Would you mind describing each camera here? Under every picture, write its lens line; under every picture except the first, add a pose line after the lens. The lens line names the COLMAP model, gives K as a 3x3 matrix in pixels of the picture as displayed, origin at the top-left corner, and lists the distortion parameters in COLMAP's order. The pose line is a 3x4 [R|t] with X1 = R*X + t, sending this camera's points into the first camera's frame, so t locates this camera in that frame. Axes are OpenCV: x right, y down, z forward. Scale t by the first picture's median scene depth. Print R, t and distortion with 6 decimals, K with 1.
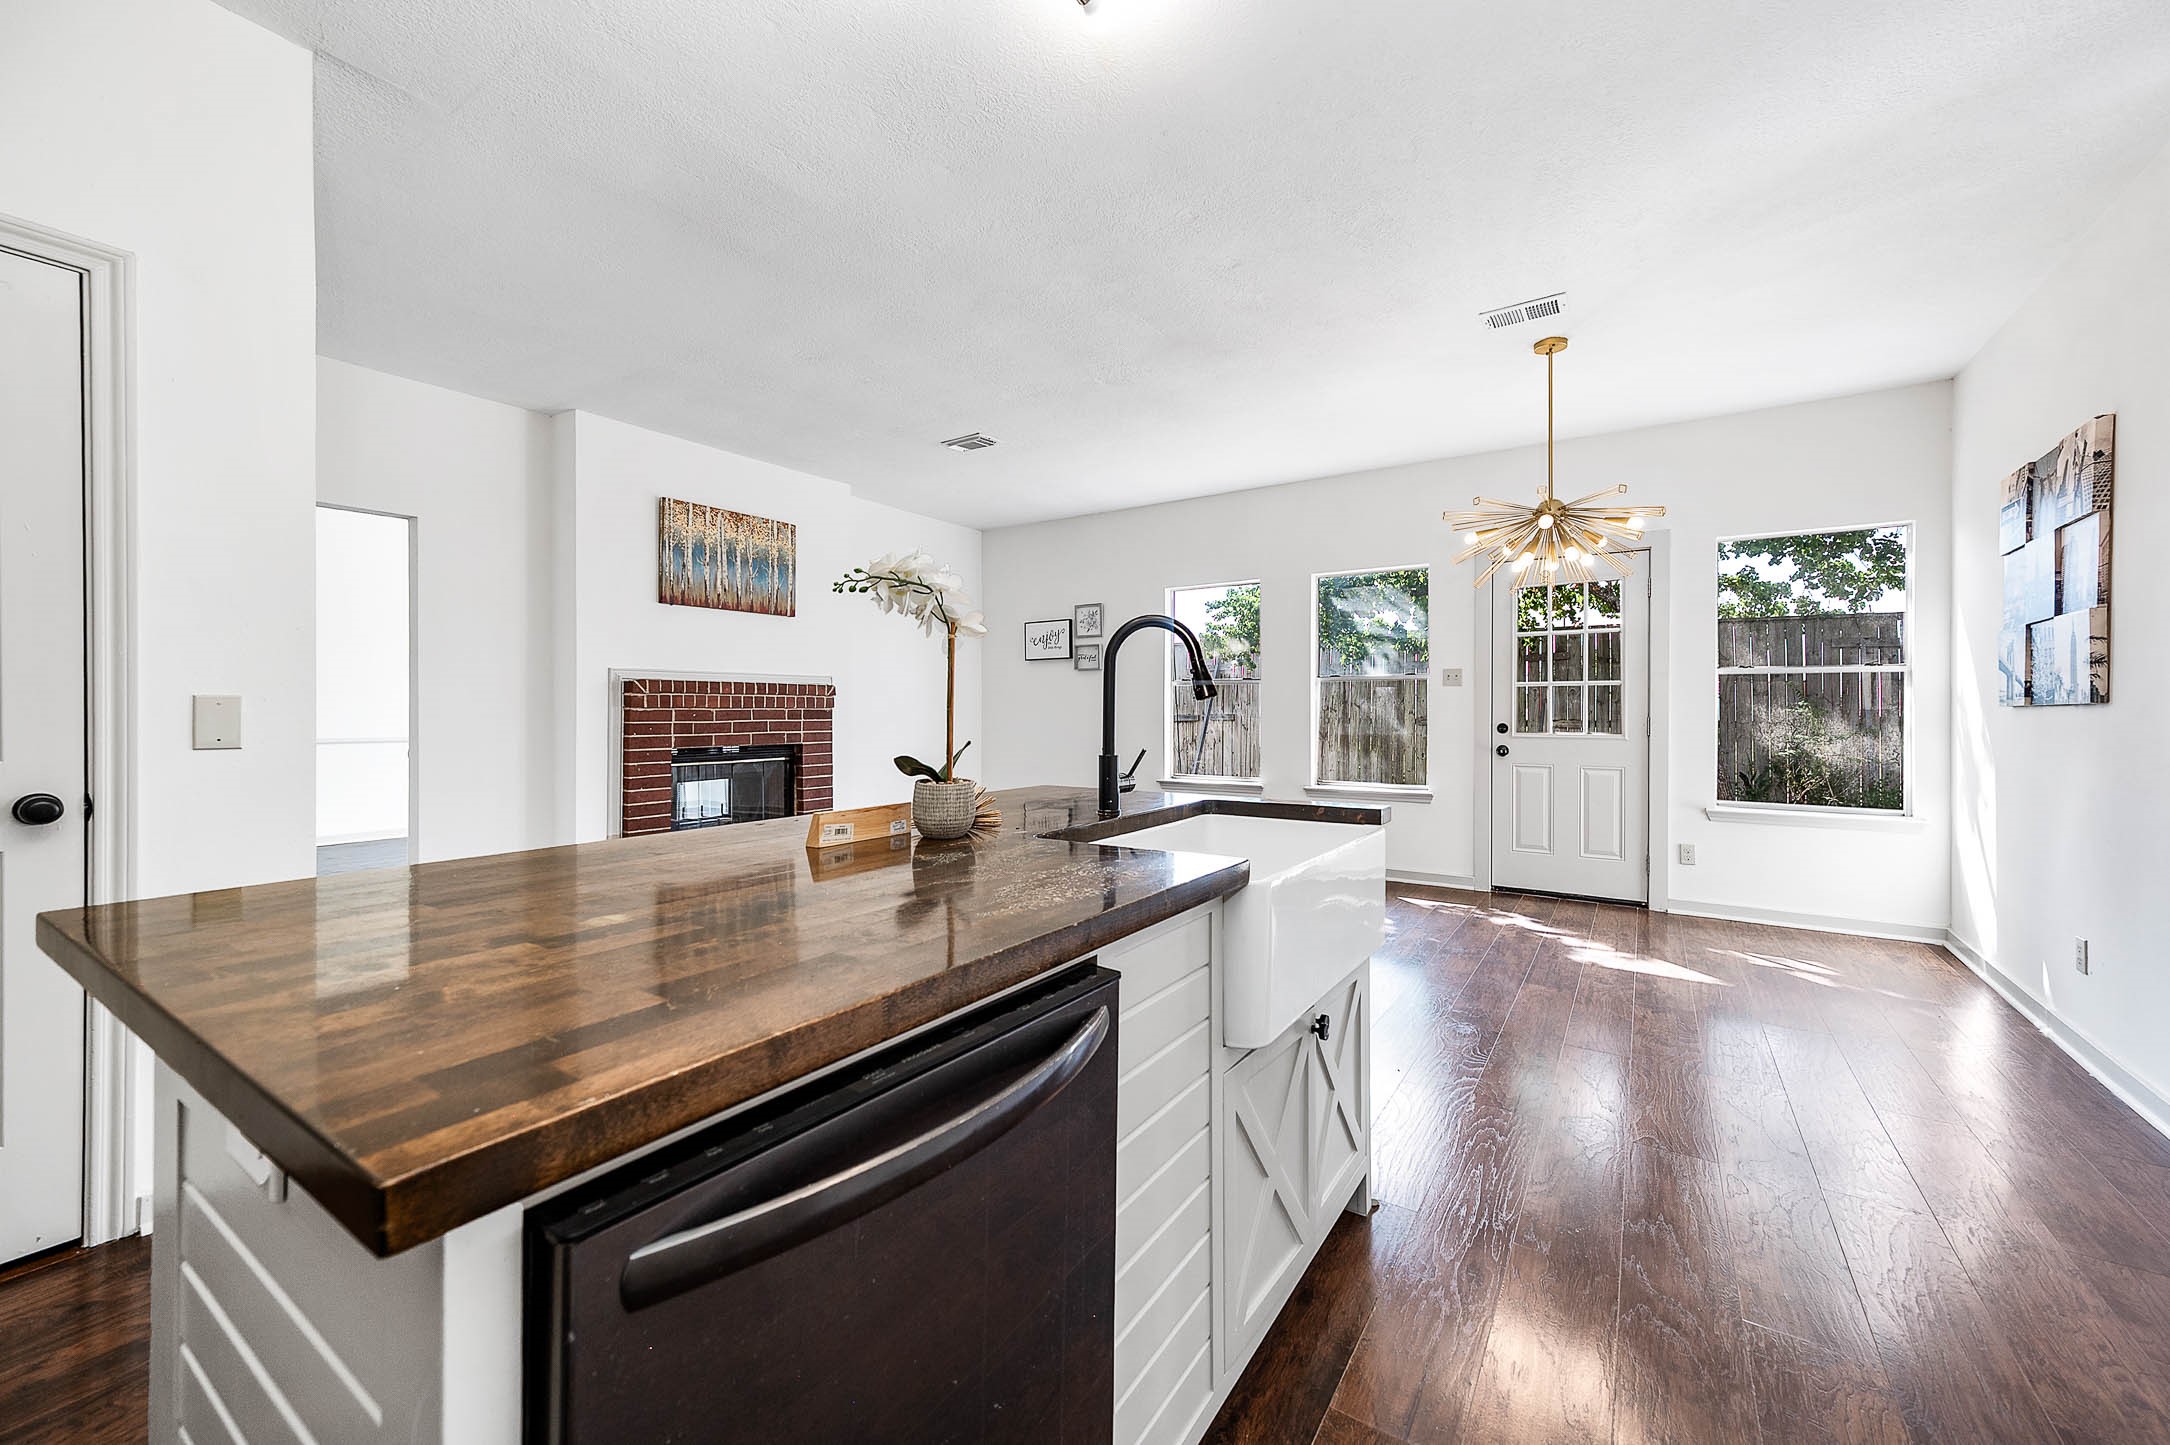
lens RADIAL K [[848.9, 0, 1091.0], [0, 848.9, 708.8], [0, 0, 1]] dist [0.012092, -0.000595]
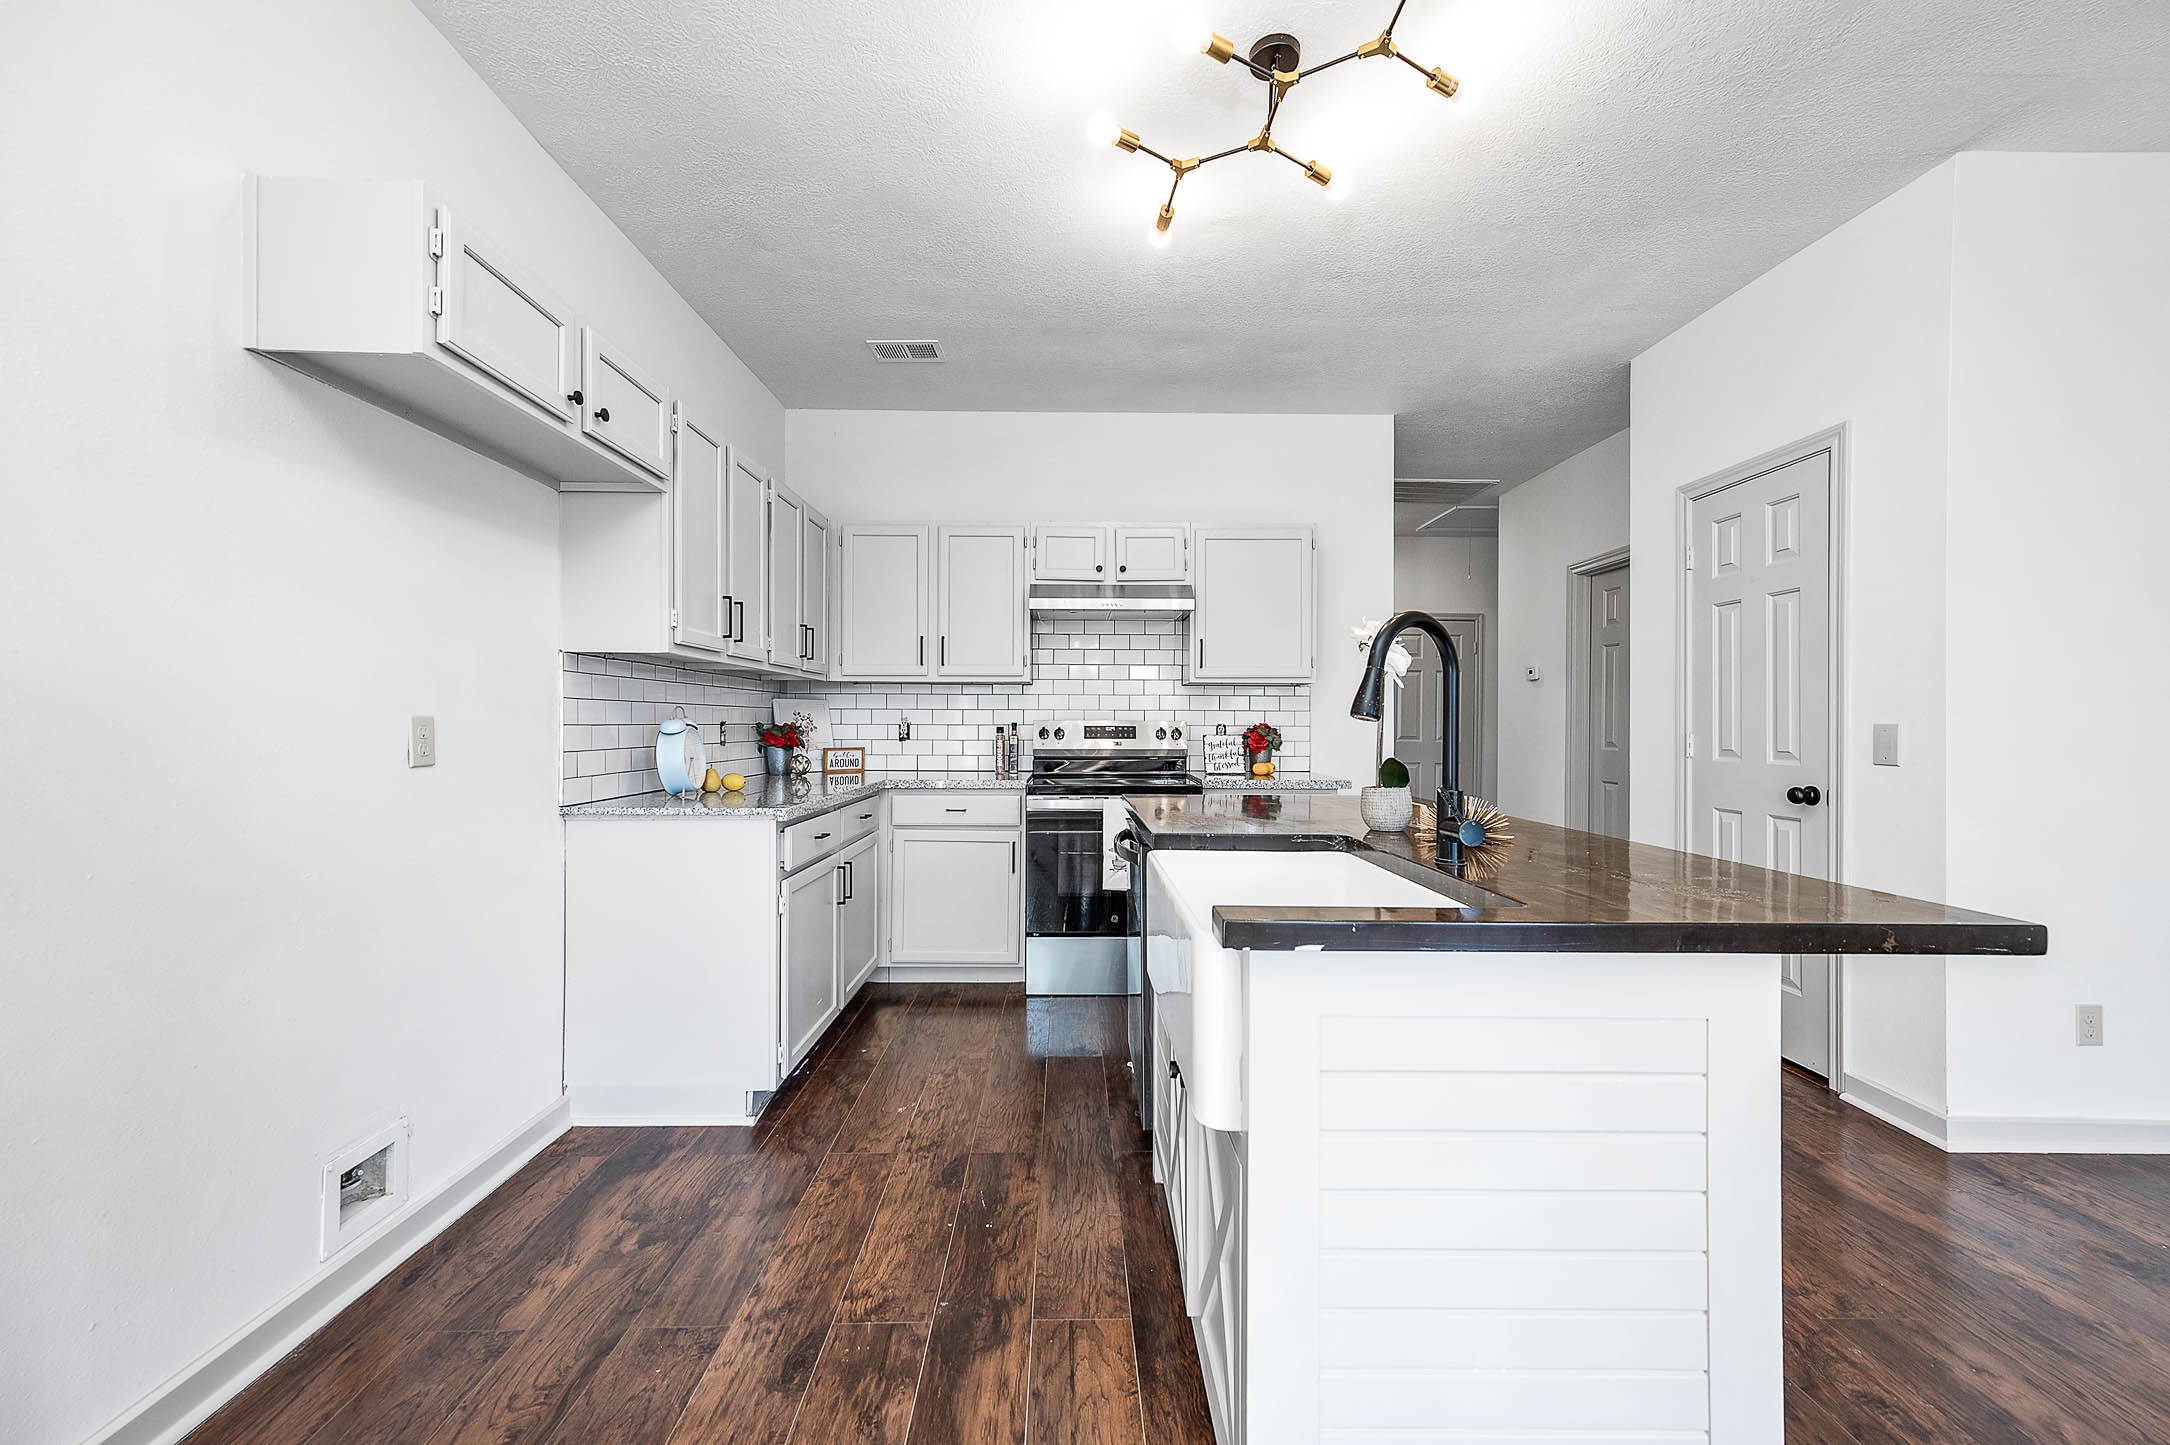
lens RADIAL K [[848.9, 0, 1080.8], [0, 848.9, 718.0], [0, 0, 1]] dist [0.012092, -0.000595]
pose [[-0.823937, -0.010761, -0.566580, 0.276974], [-0.008248, 0.999941, -0.006998, -0.001870], [0.566622, -0.001093, -0.823977, 0.524687]]
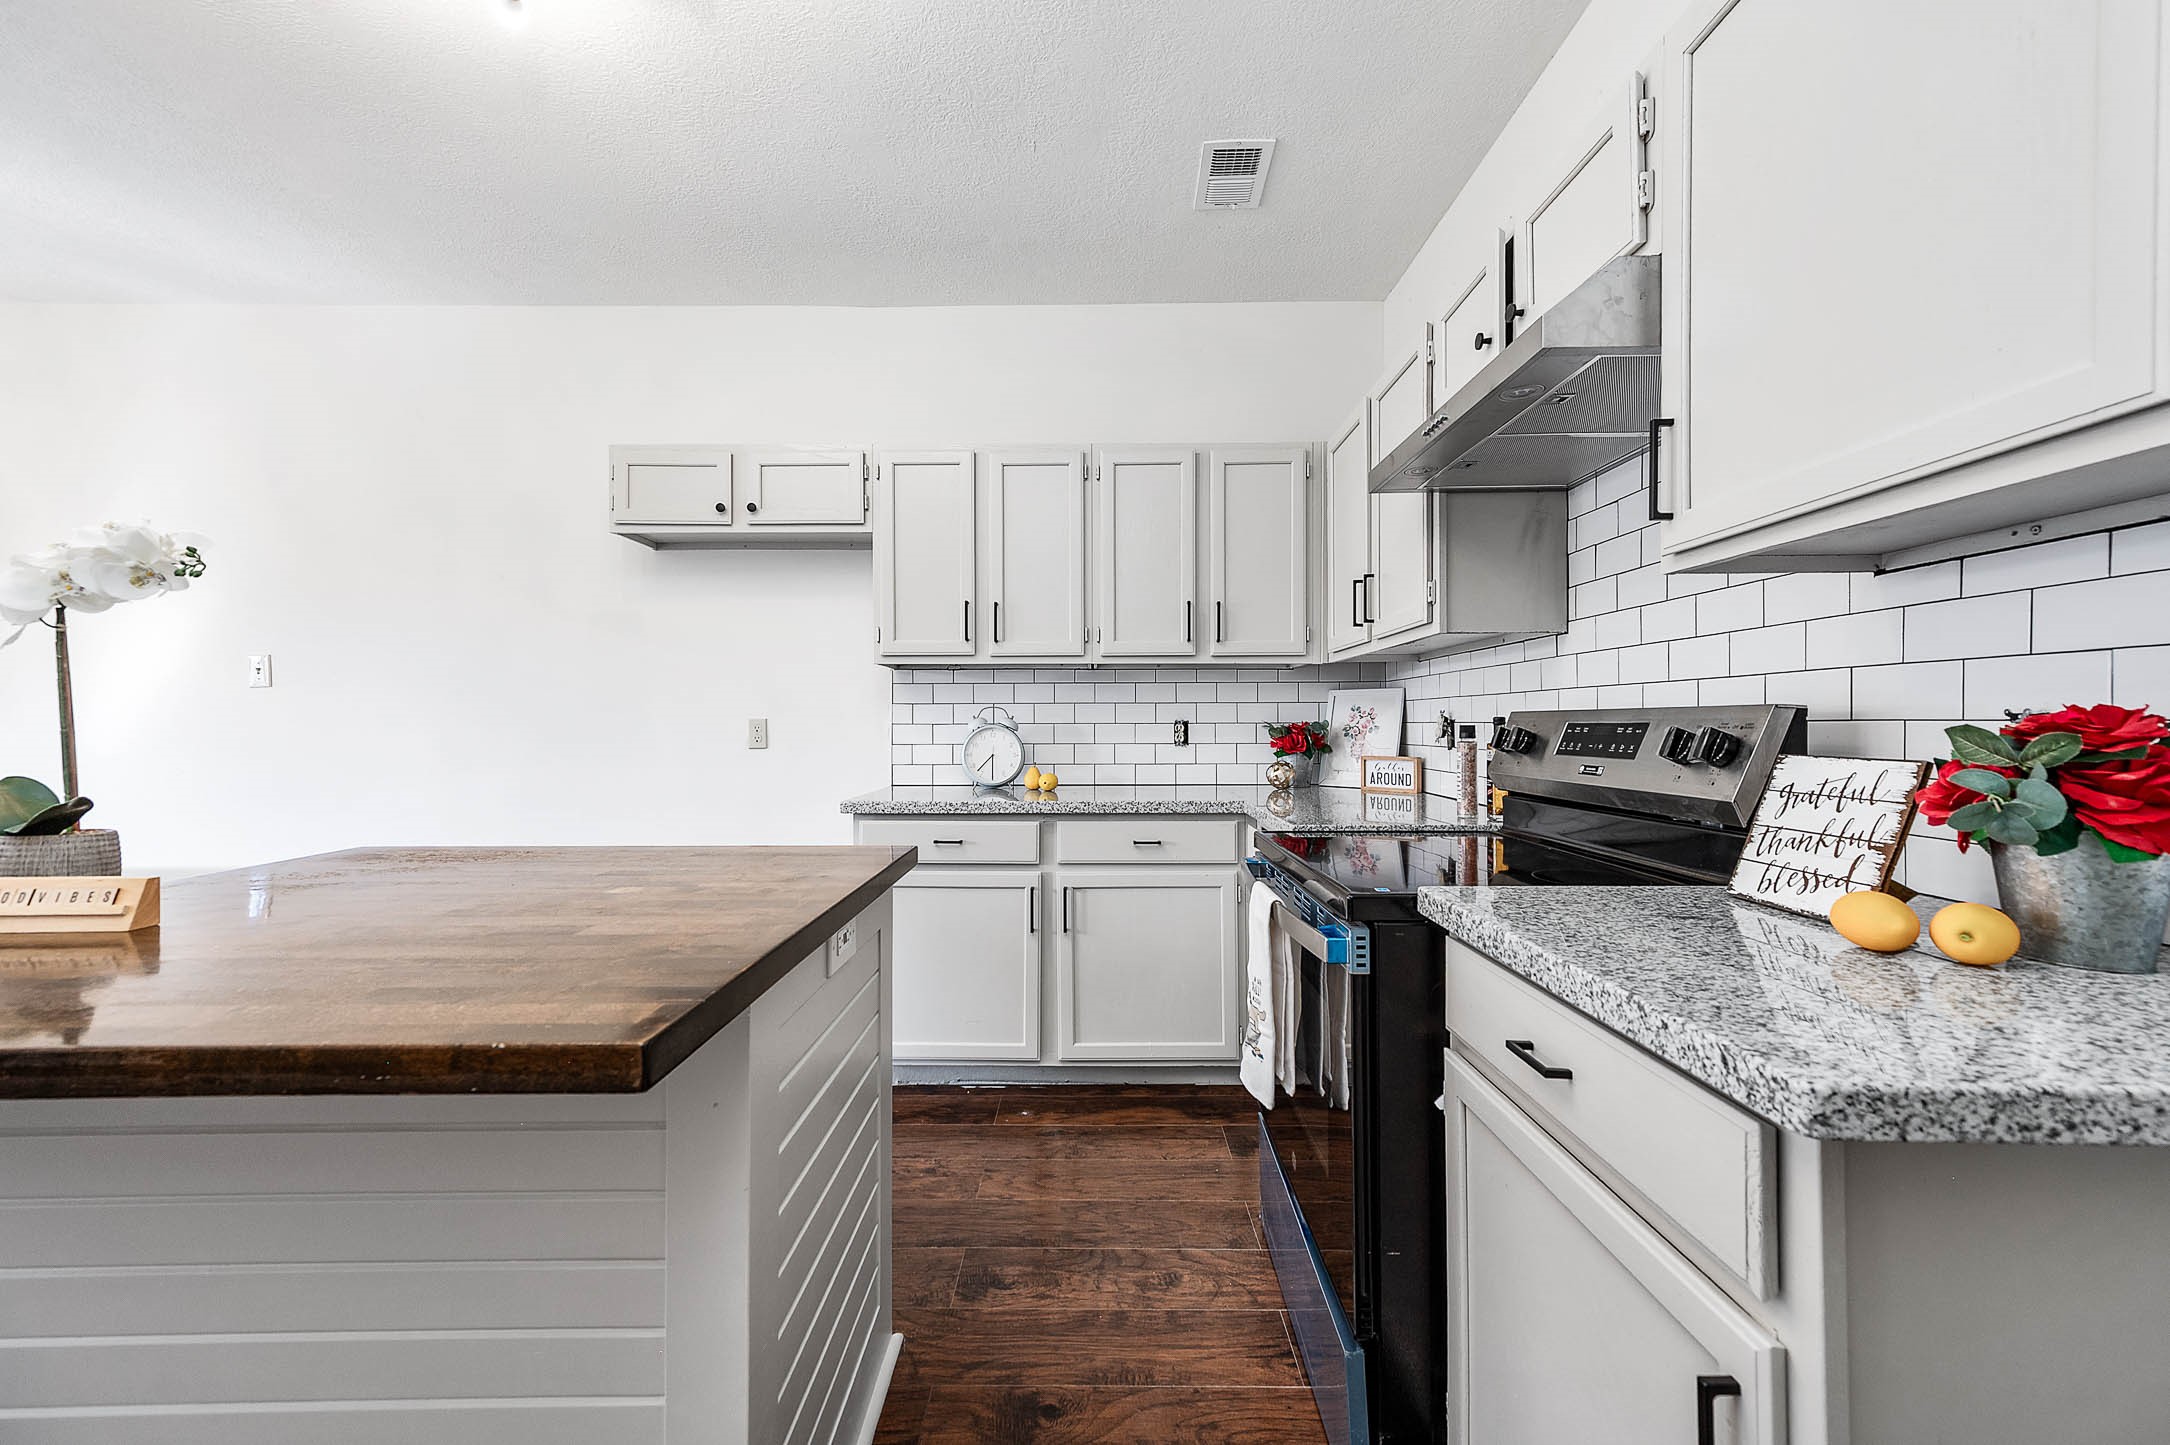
lens RADIAL K [[848.9, 0, 1088.7], [0, 848.9, 729.8], [0, 0, 1]] dist [0.012092, -0.000595]
pose [[-0.557196, -0.008181, 0.830341, -0.403006], [0.001726, 0.999938, 0.011011, -0.001057], [-0.830380, 0.007568, -0.557147, 0.174082]]
